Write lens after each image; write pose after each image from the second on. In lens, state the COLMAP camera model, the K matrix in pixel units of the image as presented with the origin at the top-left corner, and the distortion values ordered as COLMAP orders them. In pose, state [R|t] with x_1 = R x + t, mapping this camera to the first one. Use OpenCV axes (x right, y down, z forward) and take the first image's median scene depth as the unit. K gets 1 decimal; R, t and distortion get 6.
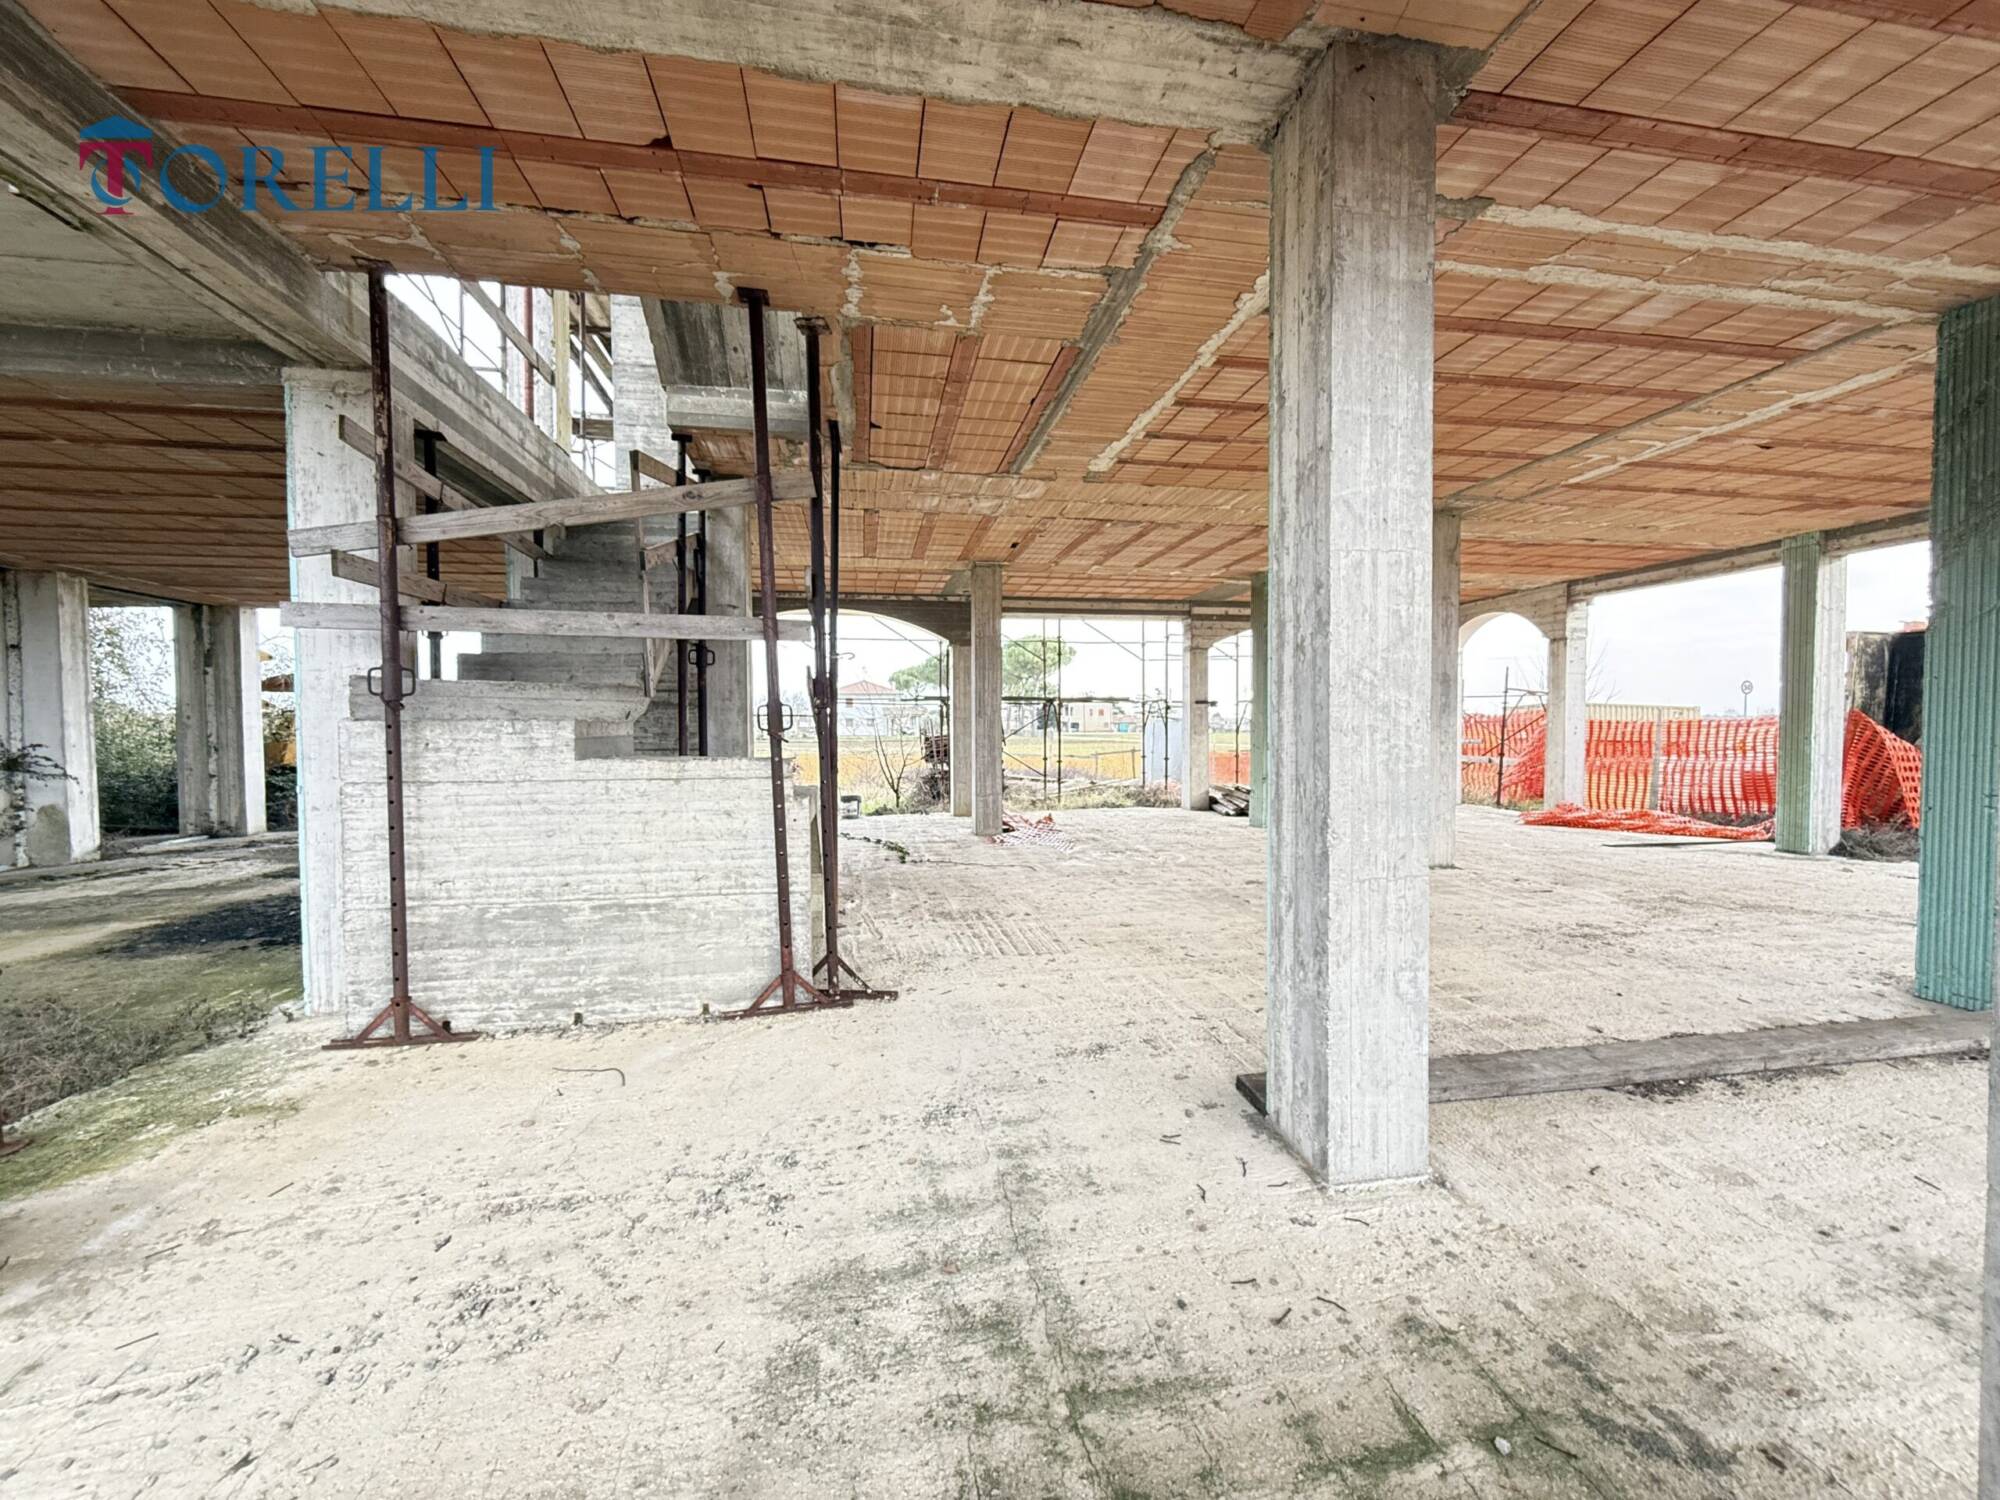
lens RADIAL K [[791.3, 0, 996.2], [0, 791.3, 745.7], [0, 0, 1]] dist [-0.001751, -0.000367]
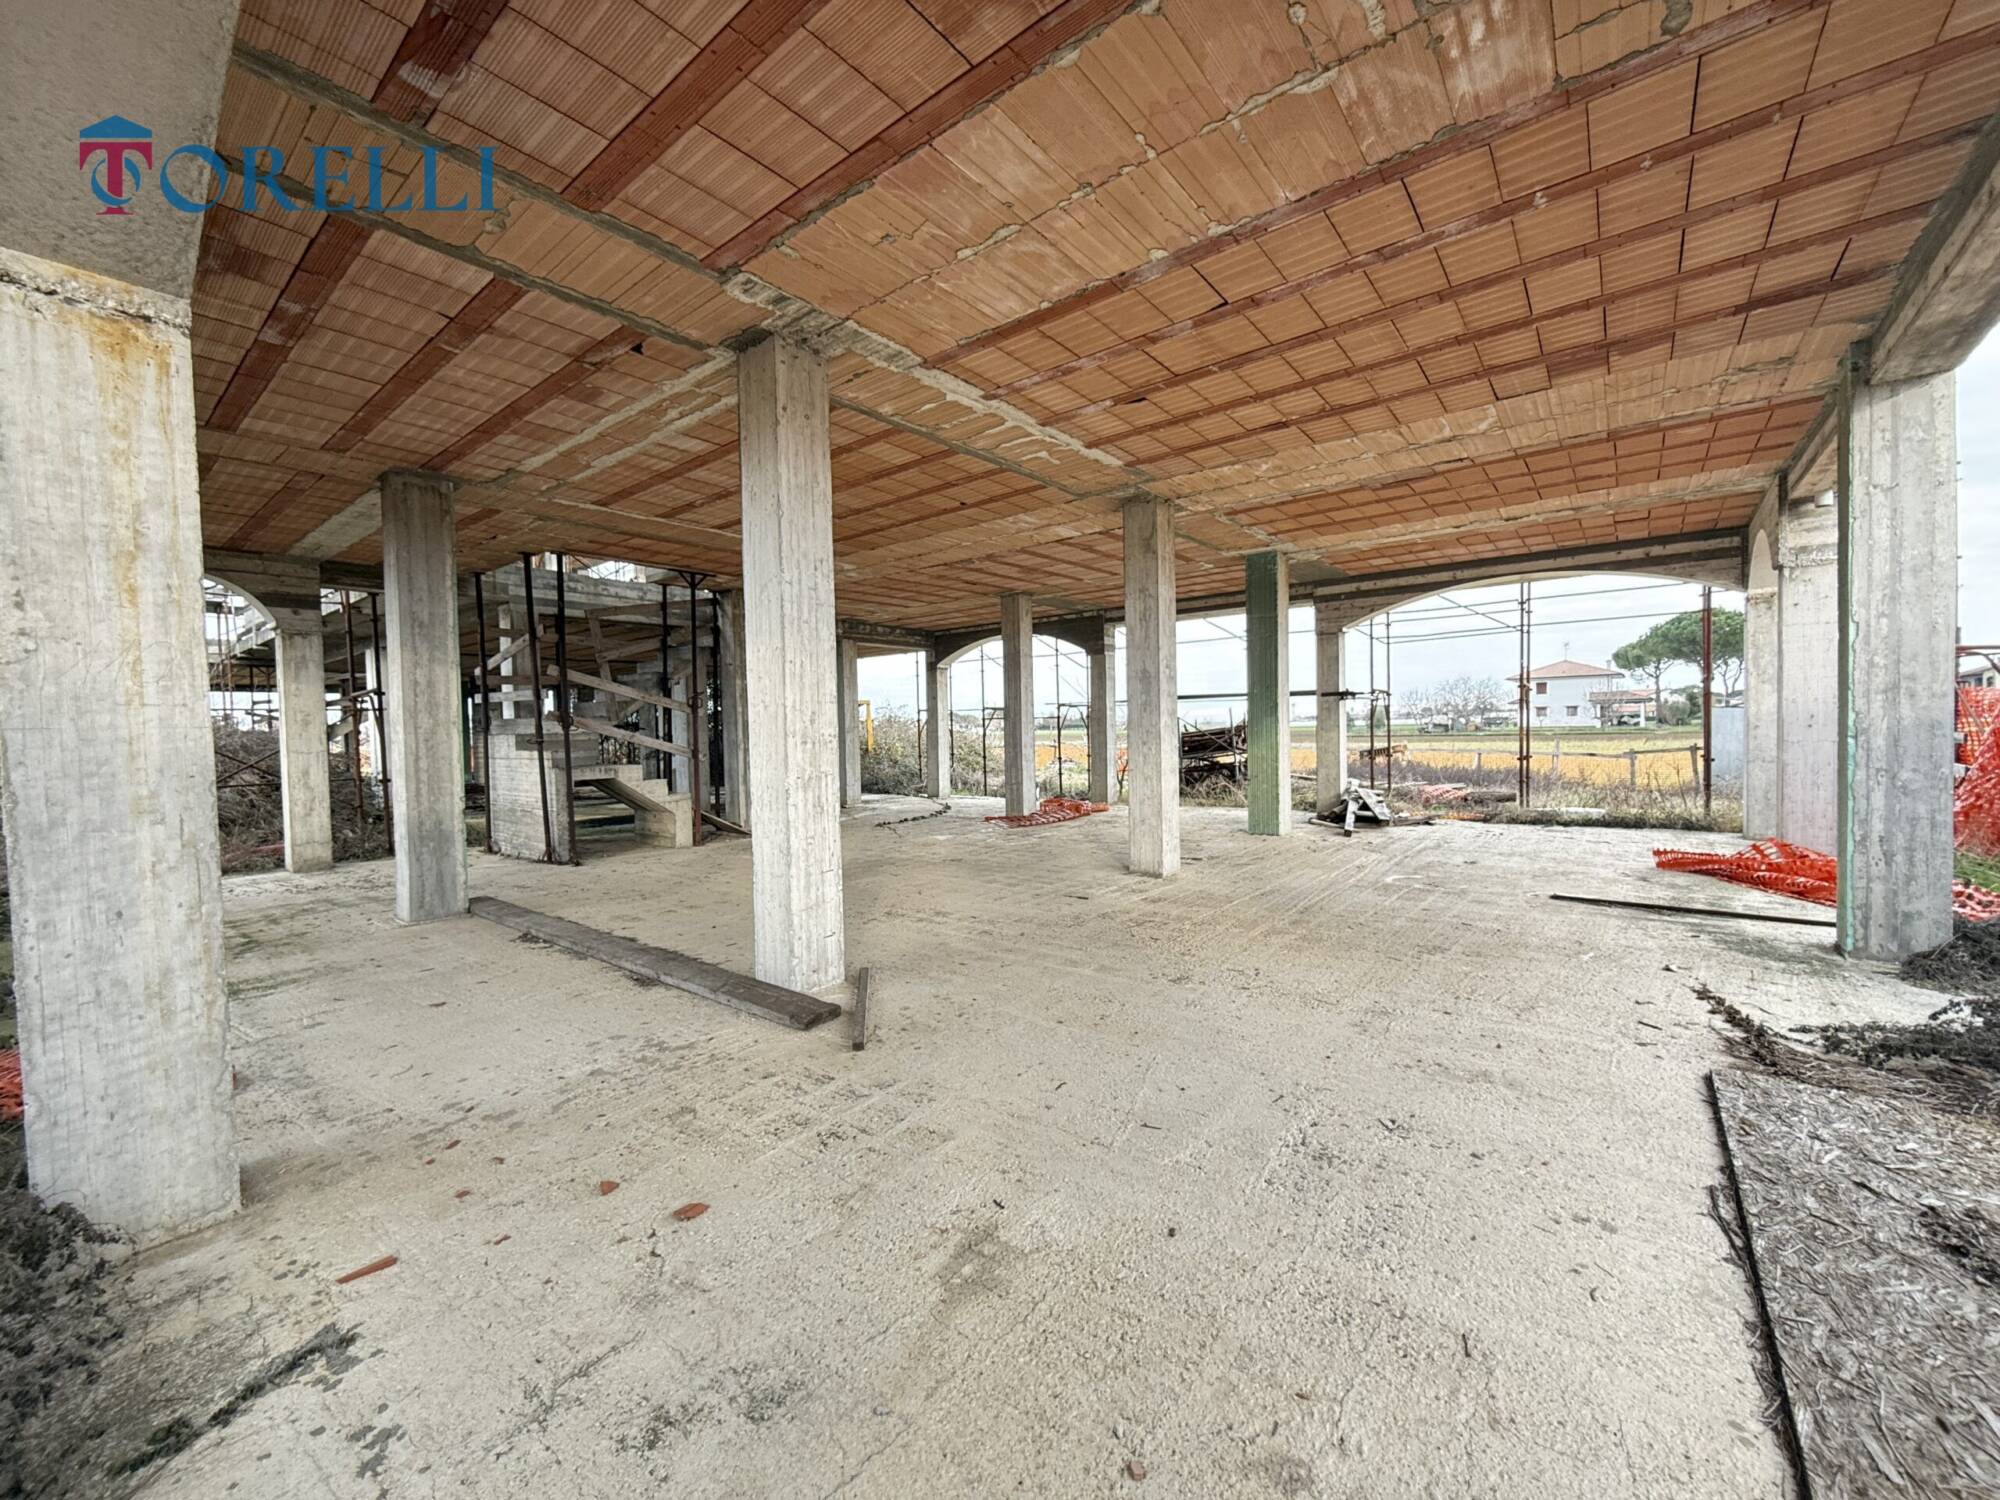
lens RADIAL K [[791.3, 0, 997.3], [0, 791.3, 753.9], [0, 0, 1]] dist [-0.001751, -0.000367]
pose [[0.658339, 0.015156, -0.752569, 1.403151], [-0.000605, 0.999808, 0.019605, -0.013530], [0.752721, -0.012451, 0.658222, 0.297123]]
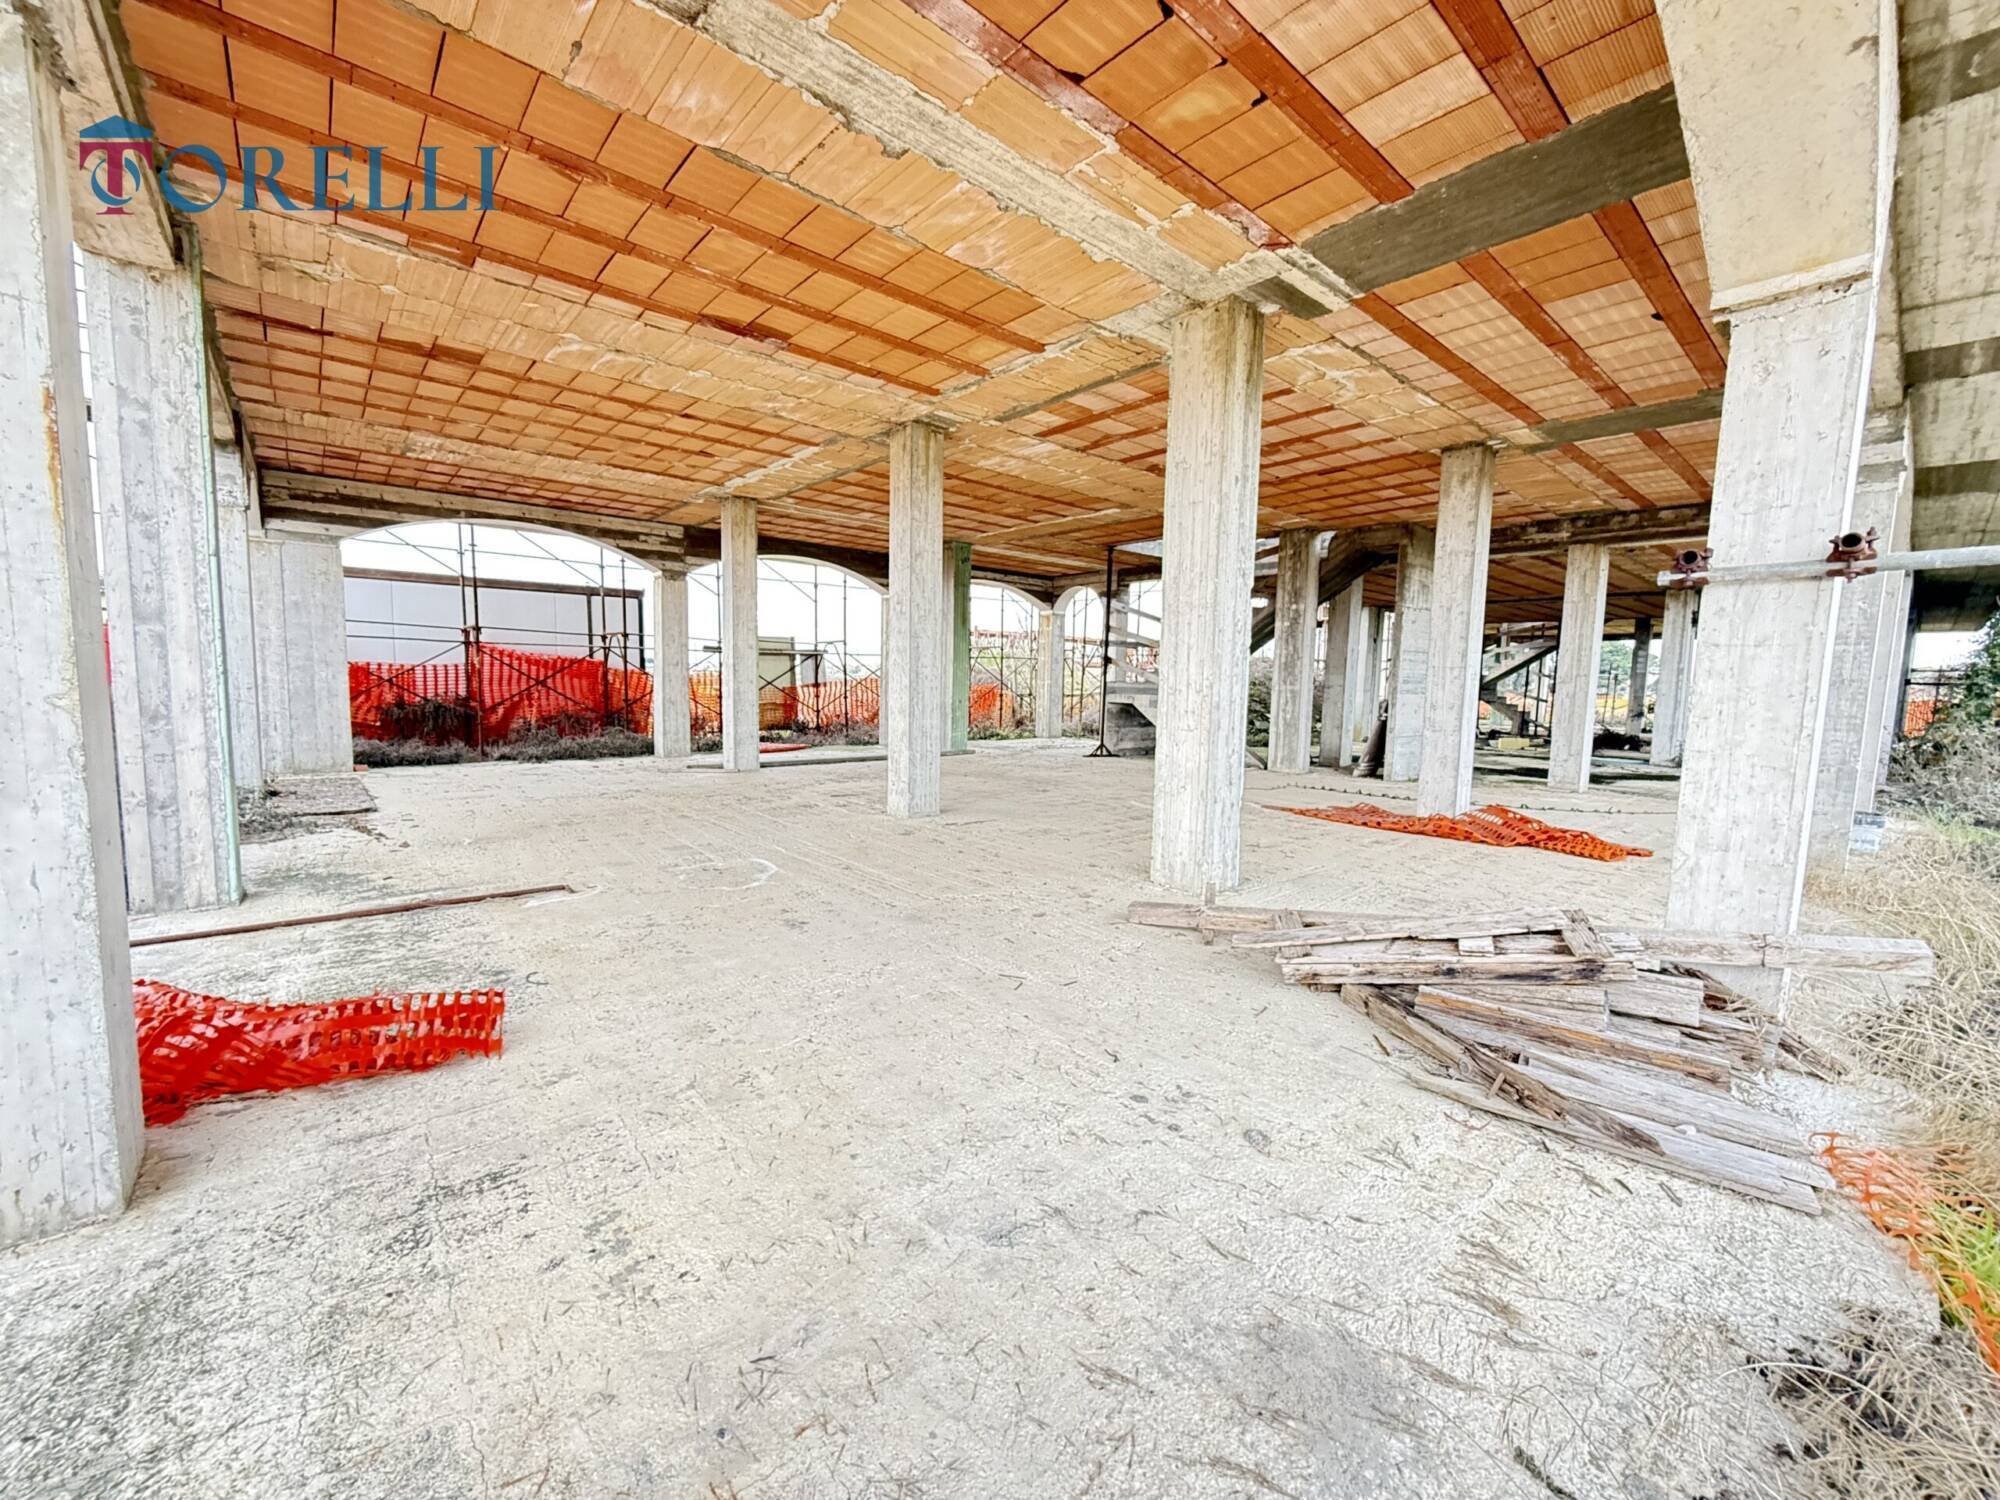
lens RADIAL K [[791.3, 0, 1004.5], [0, 791.3, 753.9], [0, 0, 1]] dist [-0.001751, -0.000367]
pose [[-0.853412, 0.034025, -0.520125, 1.151582], [-0.032907, 0.992360, 0.118910, -0.044422], [0.520197, 0.118595, -0.845772, 2.311929]]
